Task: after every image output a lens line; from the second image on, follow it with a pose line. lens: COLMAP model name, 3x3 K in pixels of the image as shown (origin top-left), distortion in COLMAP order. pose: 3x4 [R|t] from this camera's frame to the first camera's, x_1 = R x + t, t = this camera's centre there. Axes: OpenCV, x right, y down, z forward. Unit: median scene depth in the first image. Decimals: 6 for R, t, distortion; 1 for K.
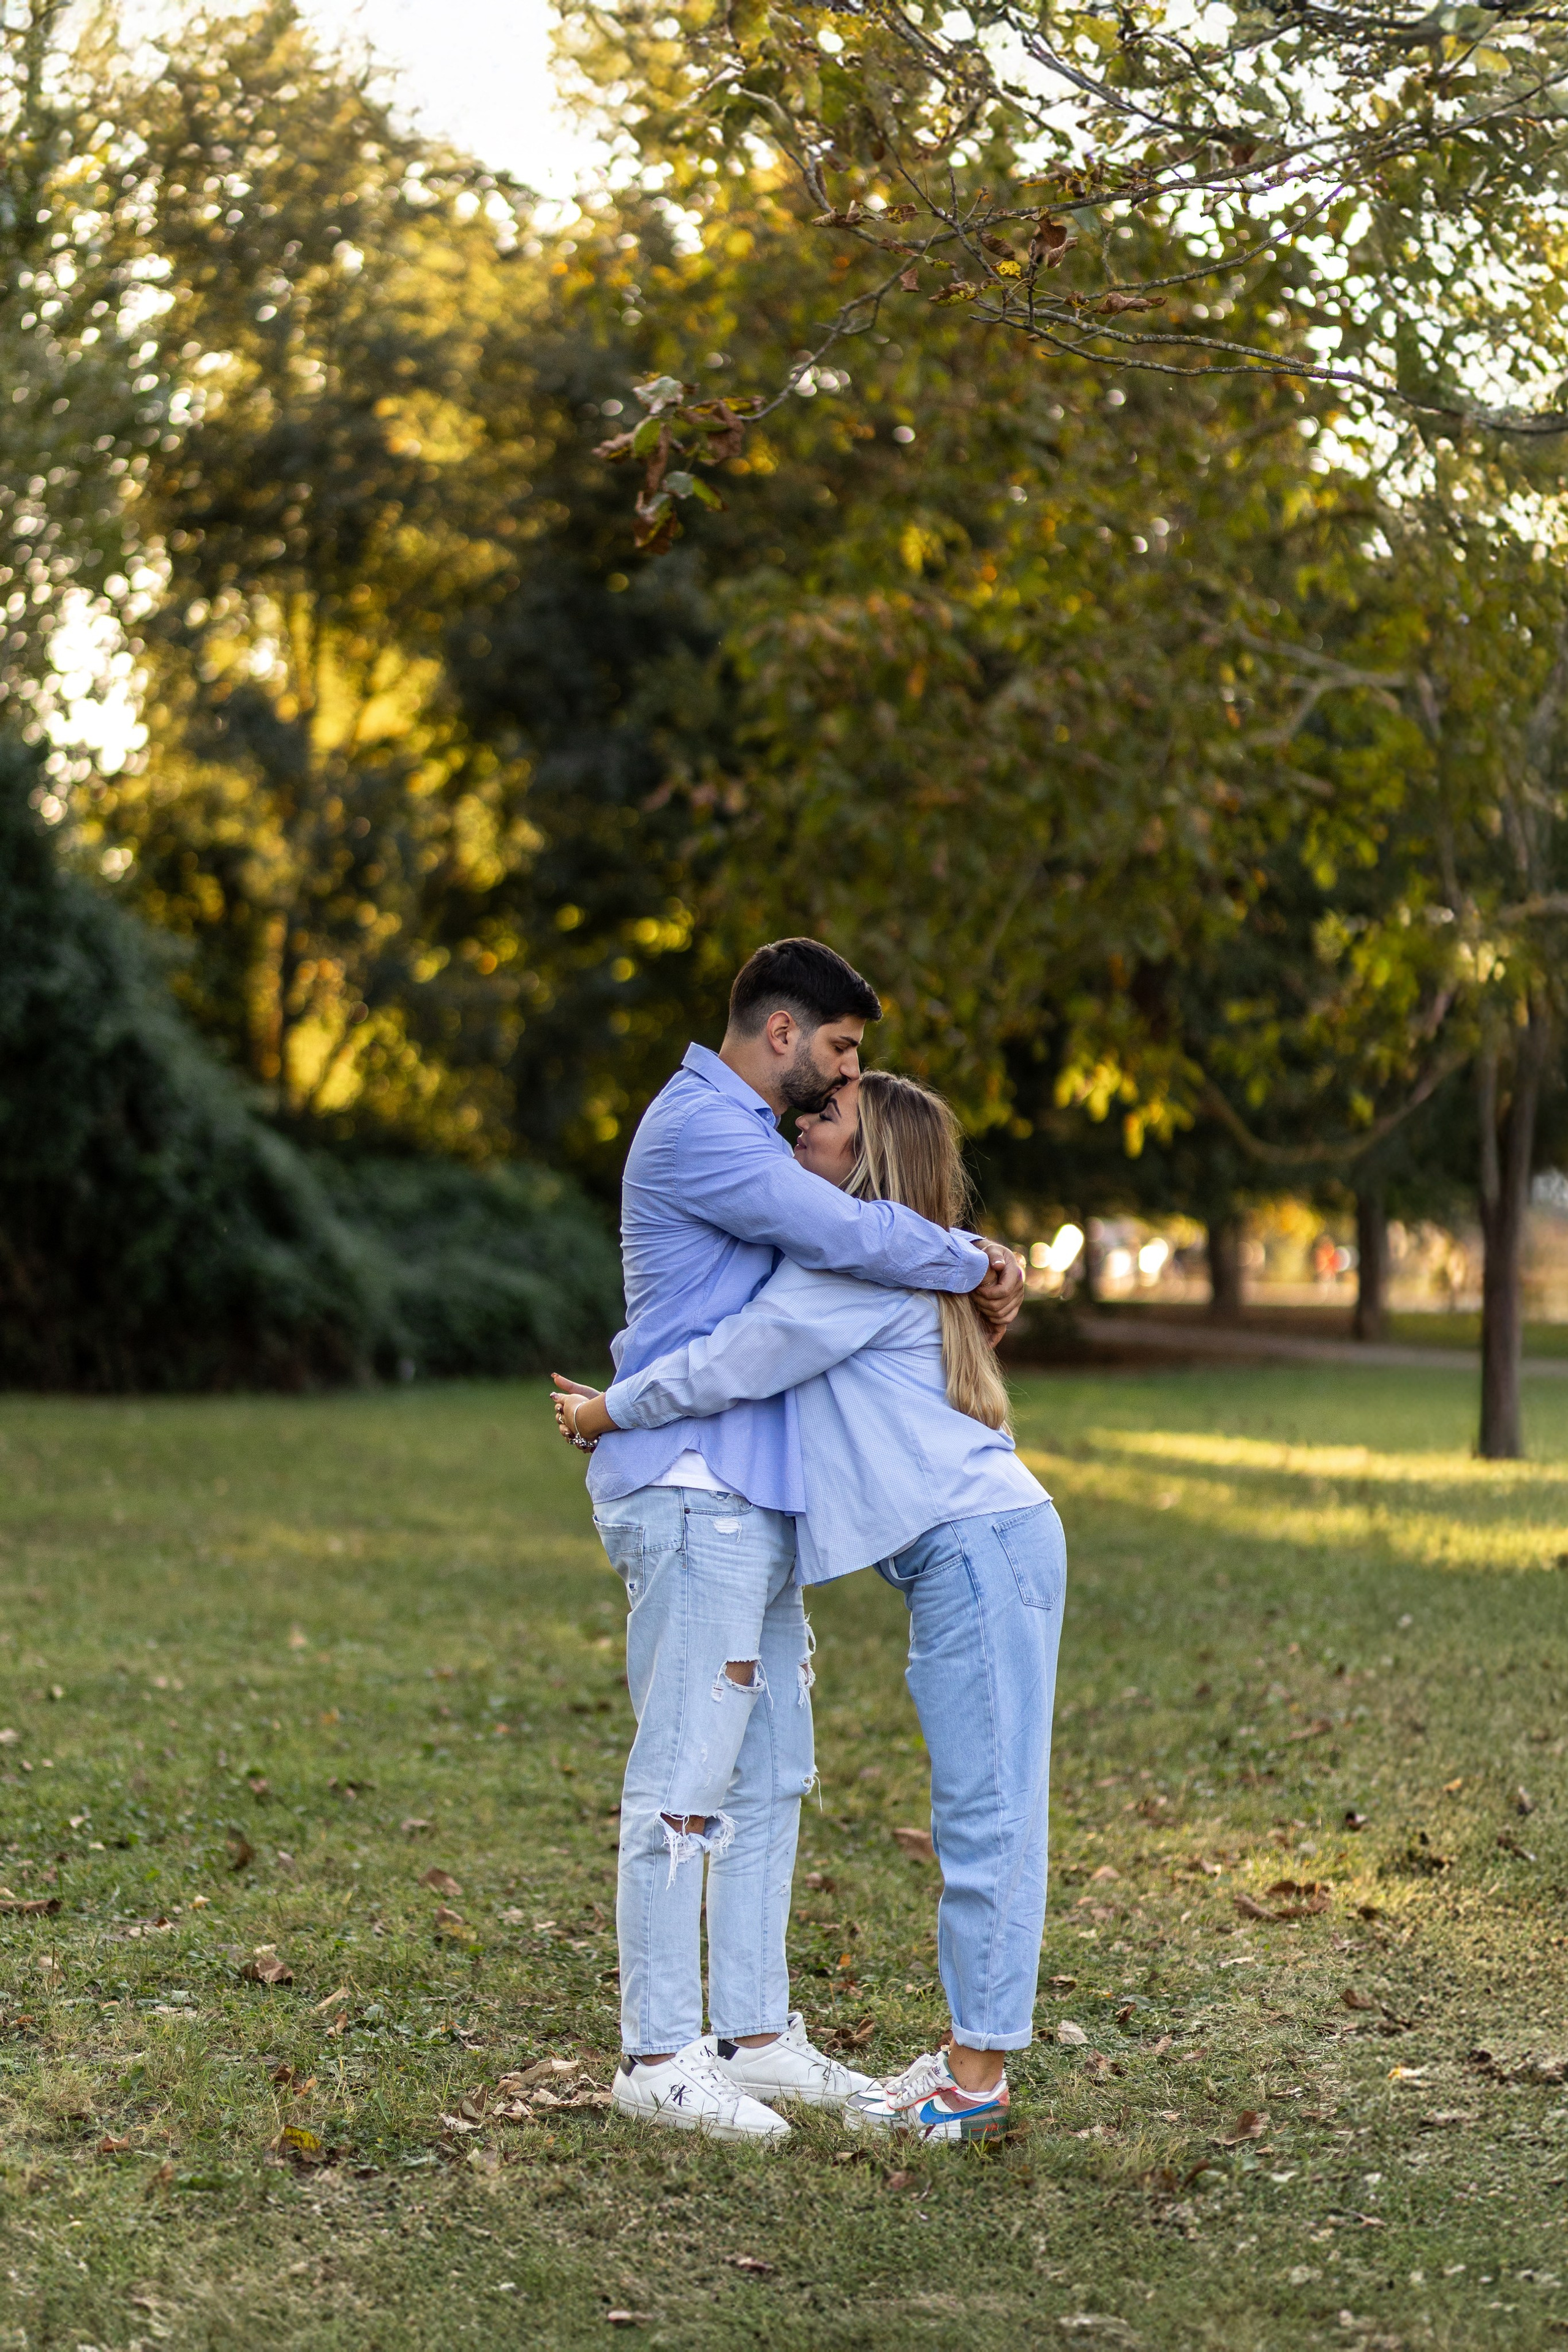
lens RADIAL K [[5678.4, 0, 786.4], [0, 5678.4, 1178.3], [0, 0, 1]] dist [-0.235555, 0.000000]
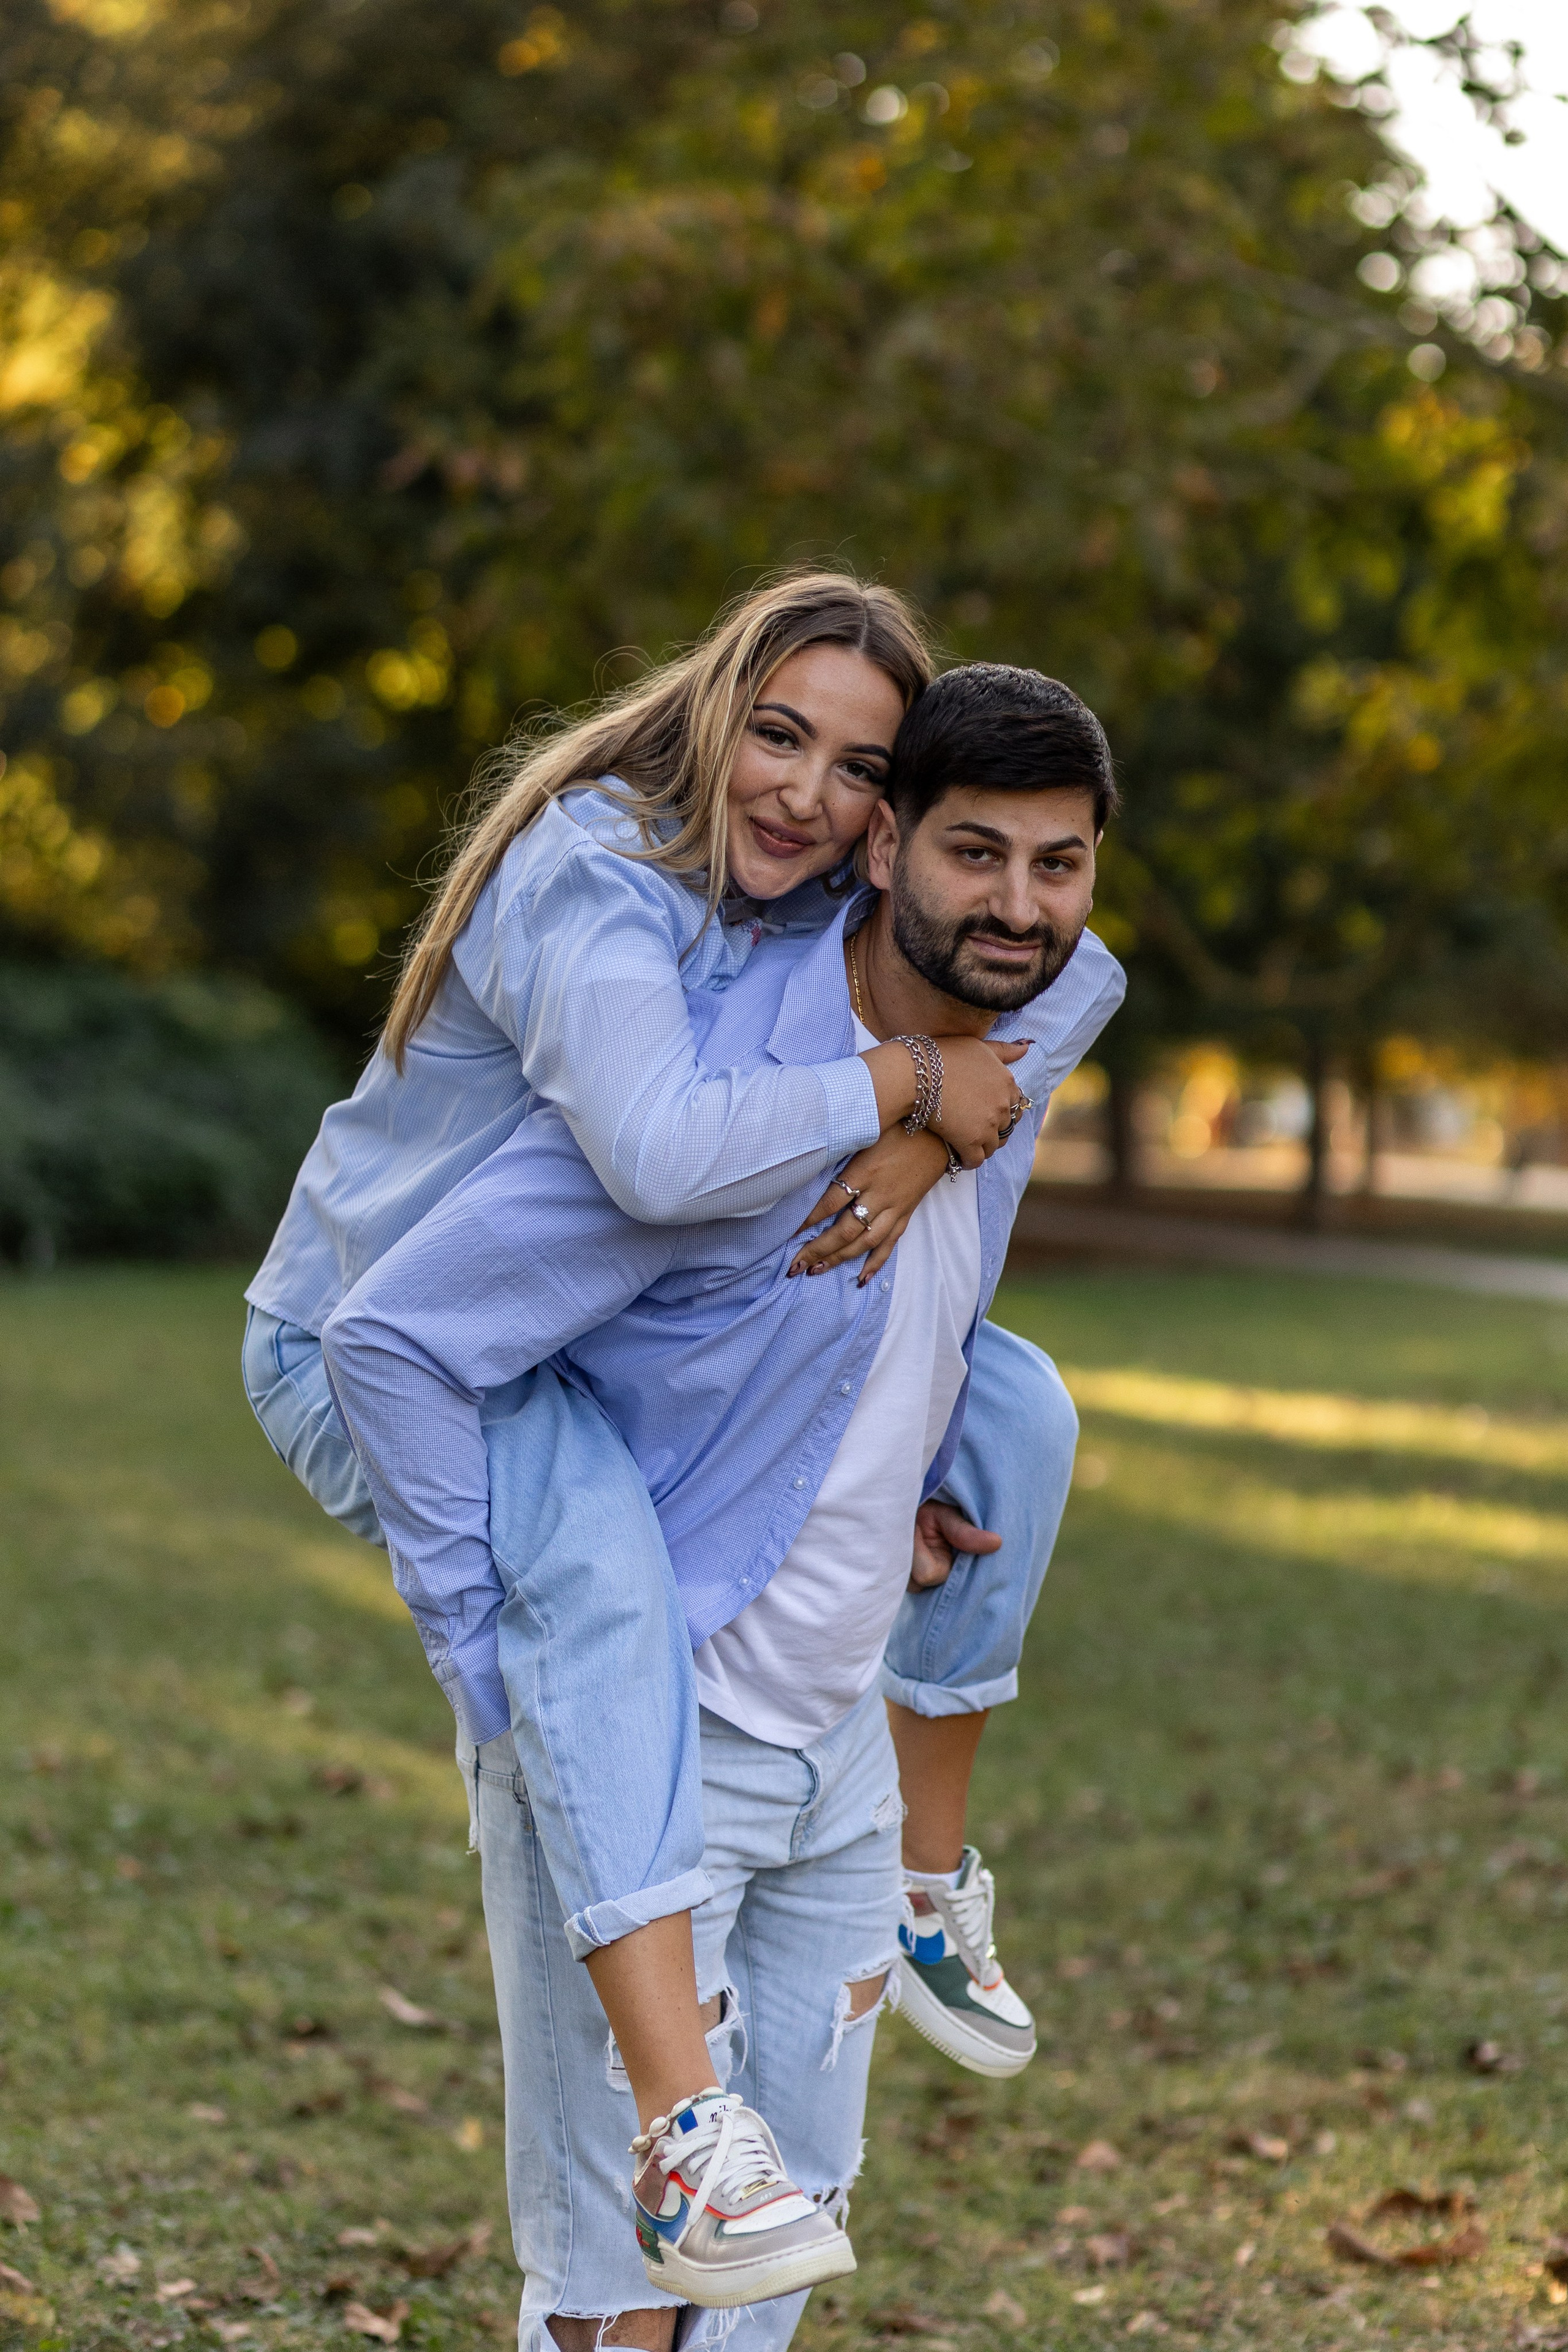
lens RADIAL K [[5678.4, 0, 782.5], [0, 5678.4, 1184.0], [0, 0, 1]] dist [-0.235555, 0.000000]
pose [[0.998625, 0.021536, 0.047789, -0.006995], [-0.023039, 0.999251, 0.031107, -0.000857], [-0.047083, -0.032165, 0.998373, 0.288350]]
